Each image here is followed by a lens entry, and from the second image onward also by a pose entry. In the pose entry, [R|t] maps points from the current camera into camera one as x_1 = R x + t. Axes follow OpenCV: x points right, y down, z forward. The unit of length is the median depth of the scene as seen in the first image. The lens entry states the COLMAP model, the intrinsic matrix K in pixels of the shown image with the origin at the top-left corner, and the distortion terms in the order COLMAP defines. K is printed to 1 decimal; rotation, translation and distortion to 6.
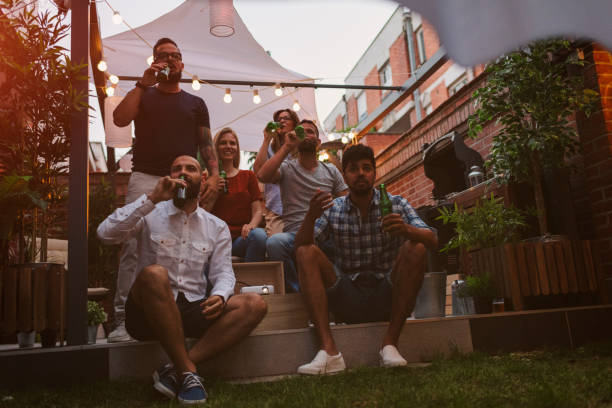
lens RADIAL K [[608.2, 0, 306.0], [0, 608.2, 204.0], [0, 0, 1]] dist [0.001333, 0.004910]
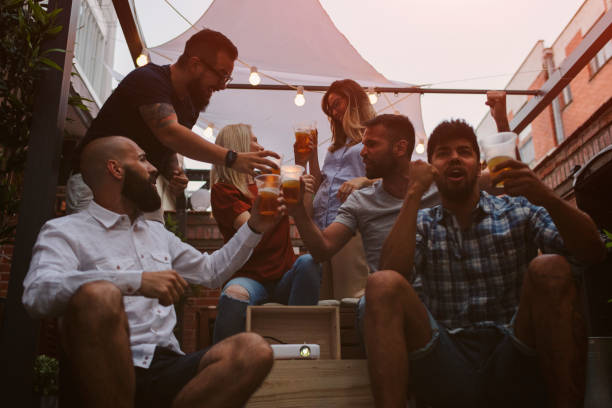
lens RADIAL K [[641.5, 0, 306.0], [0, 641.5, 204.0], [0, 0, 1]] dist [0.006724, -0.009646]
pose [[0.979930, -0.001355, -0.199337, 0.032599], [-0.019745, 0.994399, -0.103828, 0.032902], [0.198362, 0.105680, 0.974415, 0.192619]]
